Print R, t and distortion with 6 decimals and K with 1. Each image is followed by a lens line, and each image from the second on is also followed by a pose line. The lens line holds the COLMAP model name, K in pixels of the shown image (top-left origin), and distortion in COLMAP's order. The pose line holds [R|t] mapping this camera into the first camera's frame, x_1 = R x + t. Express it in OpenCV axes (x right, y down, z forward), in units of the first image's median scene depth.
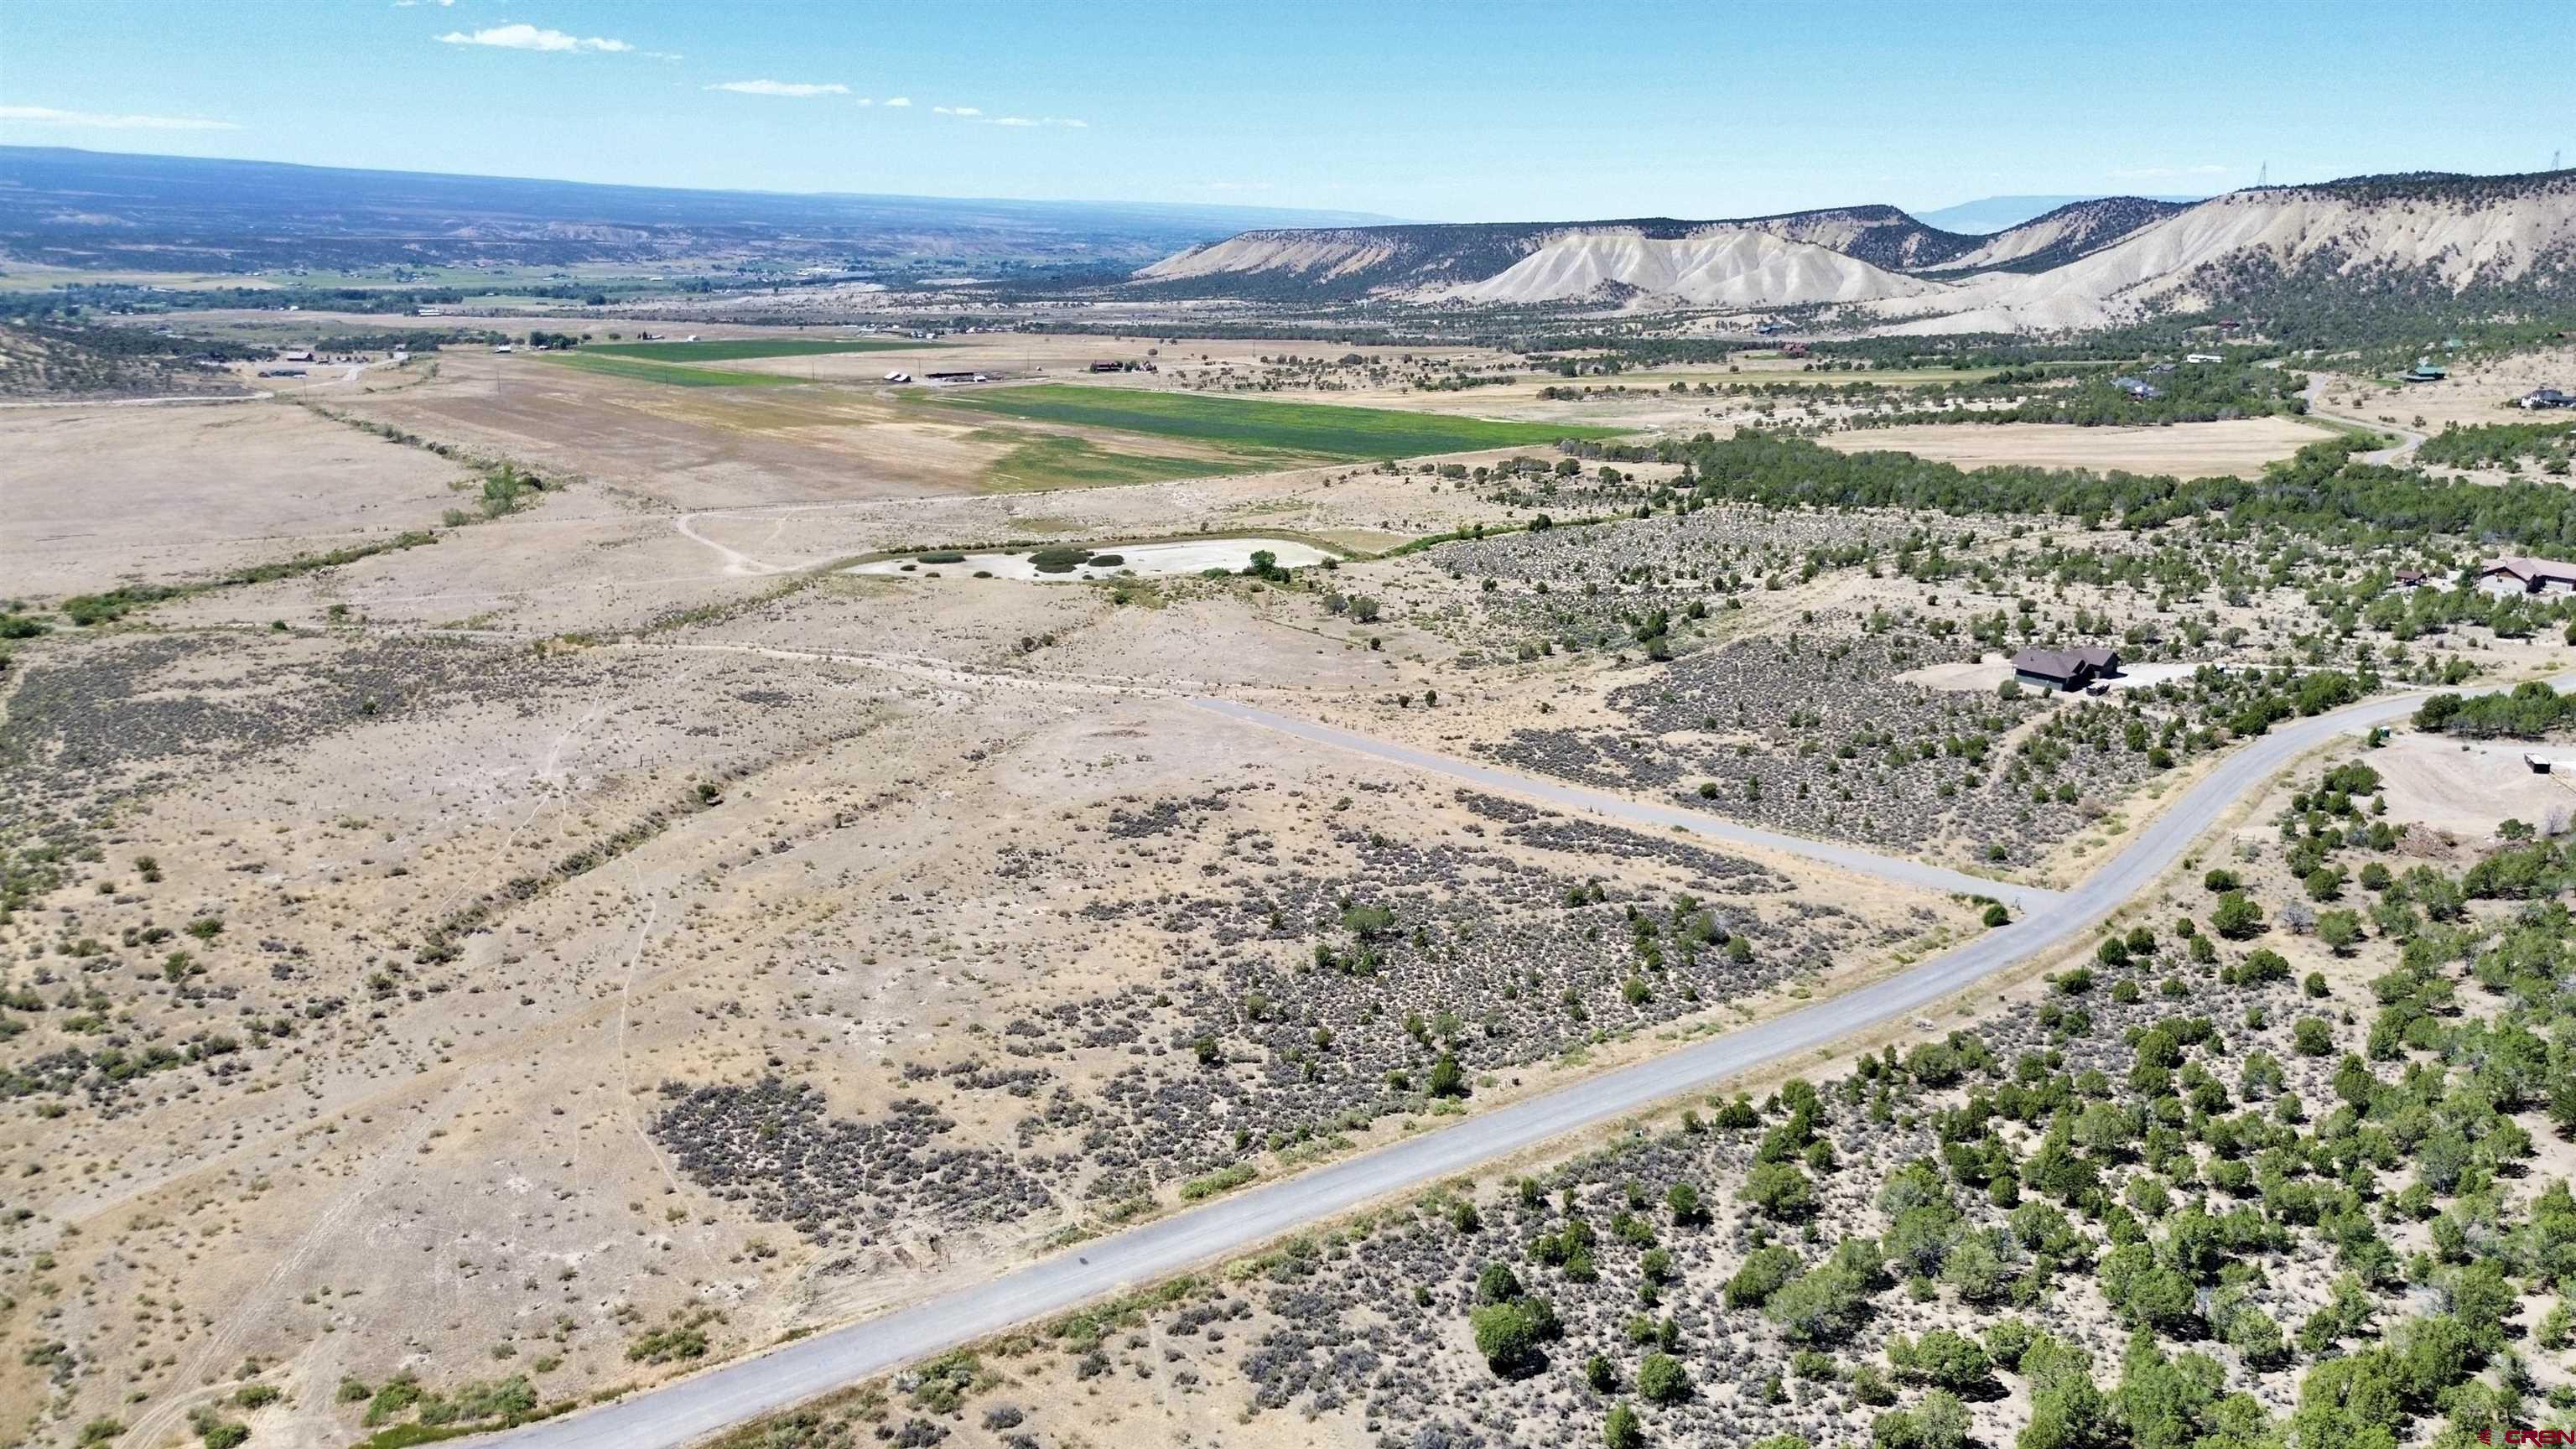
lens RADIAL K [[1835.6, 0, 1276.6], [0, 1835.6, 729.7], [0, 0, 1]] dist [0.056810, -0.053534]
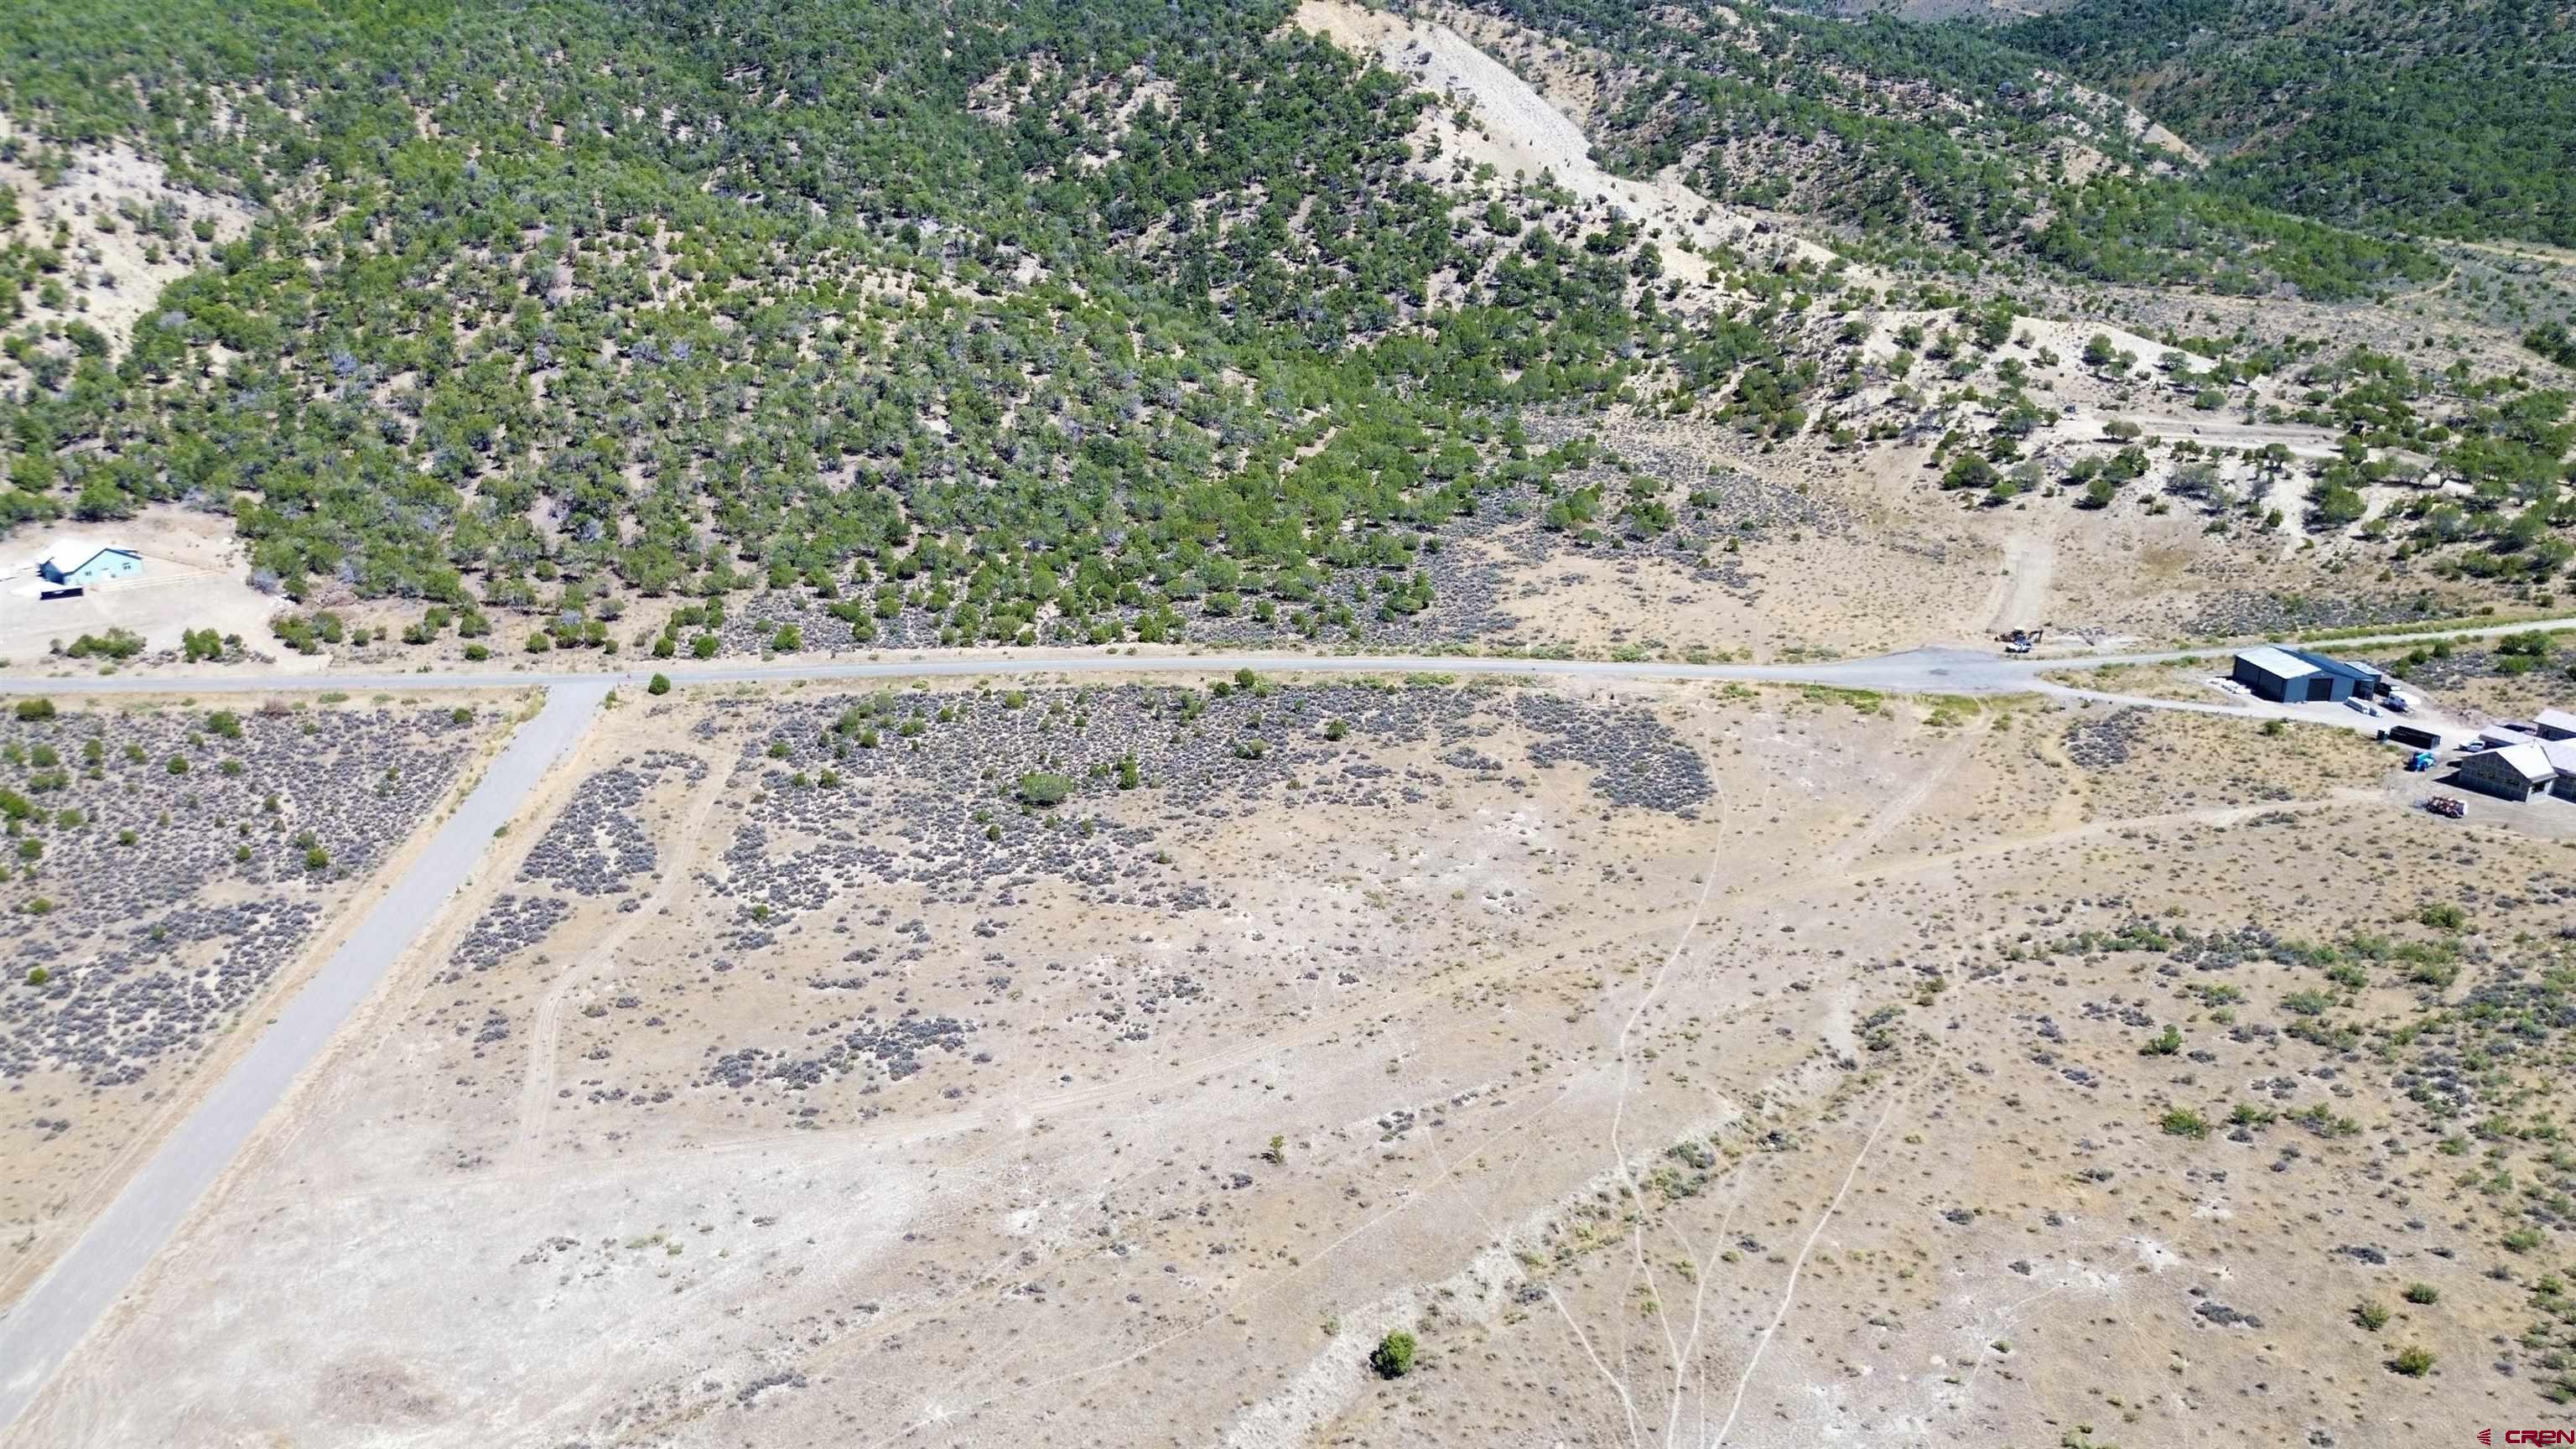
lens RADIAL K [[1790.6, 0, 1308.7], [0, 1790.6, 777.8], [0, 0, 1]] dist [0.080040, -0.090363]
pose [[-0.793874, -0.228633, 0.563463, -0.110768], [0.142138, 0.831182, 0.537525, -0.074037], [-0.591236, 0.506816, -0.627357, 0.261472]]
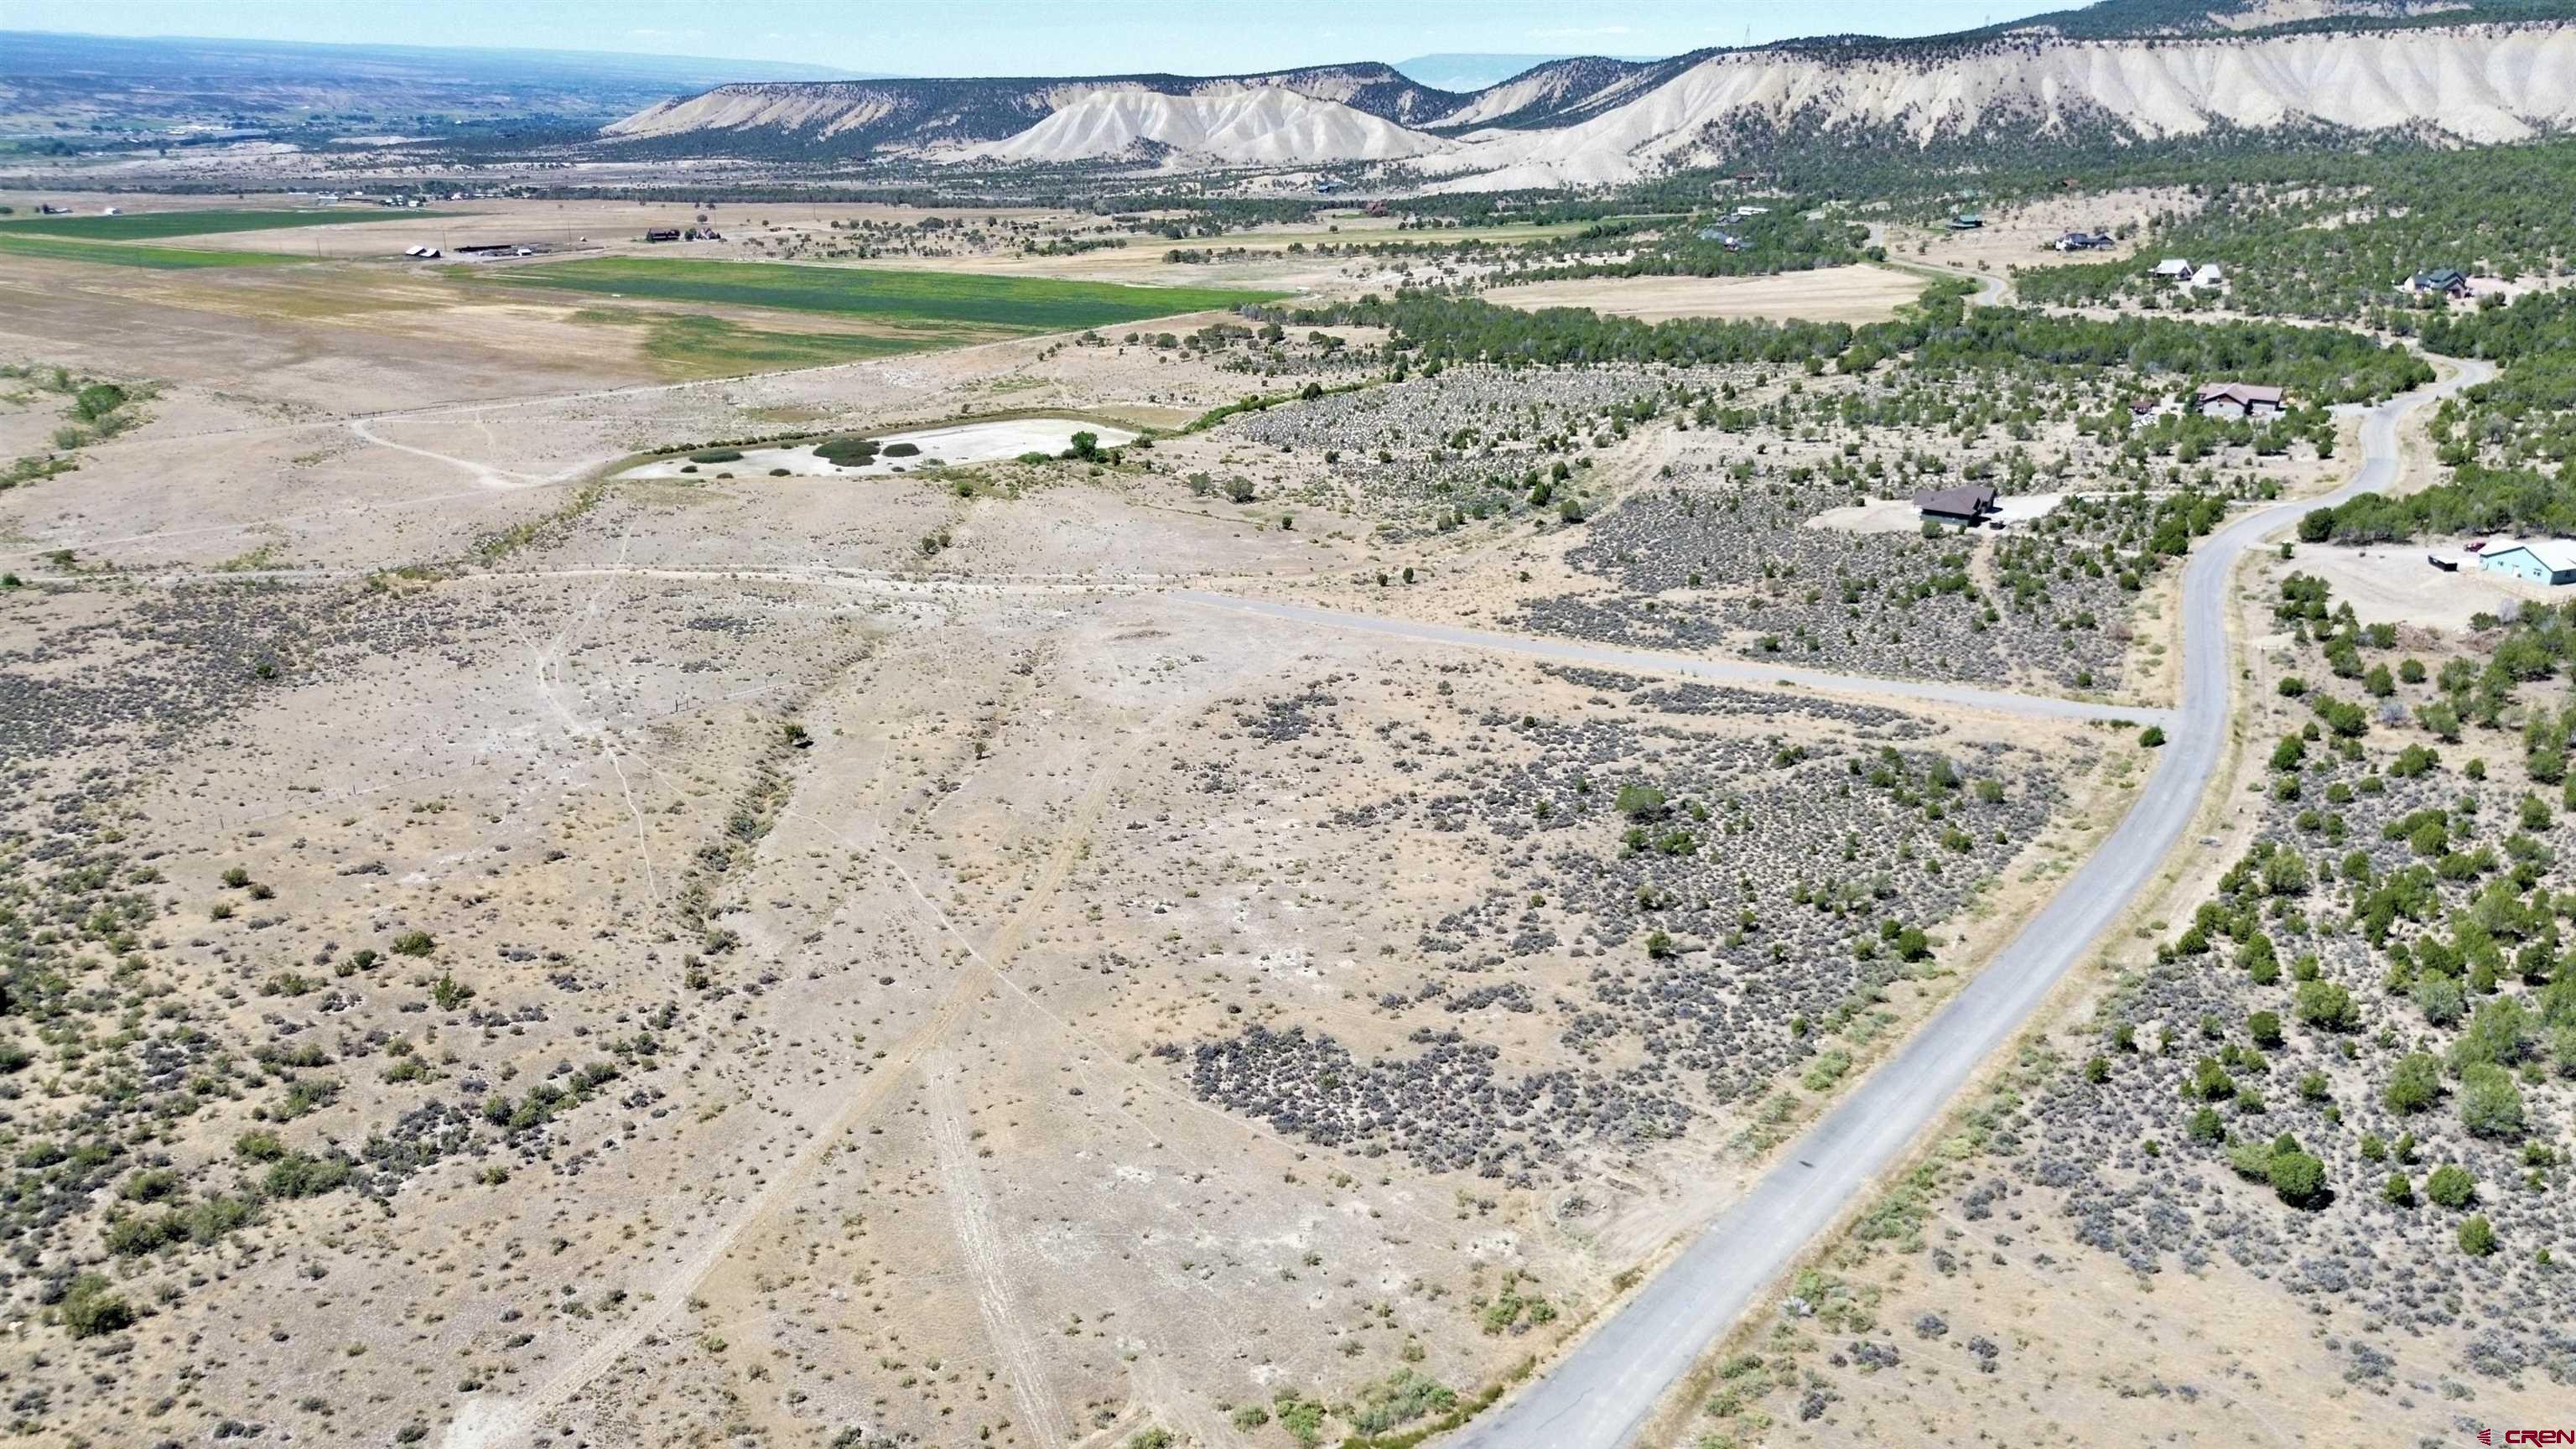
lens RADIAL K [[1835.6, 0, 1276.6], [0, 1835.6, 729.7], [0, 0, 1]] dist [0.056810, -0.053534]
pose [[0.961251, -0.090550, 0.260378, -0.067137], [0.071730, 0.994136, 0.080917, -0.005022], [-0.266179, -0.059105, 0.962110, 0.014204]]
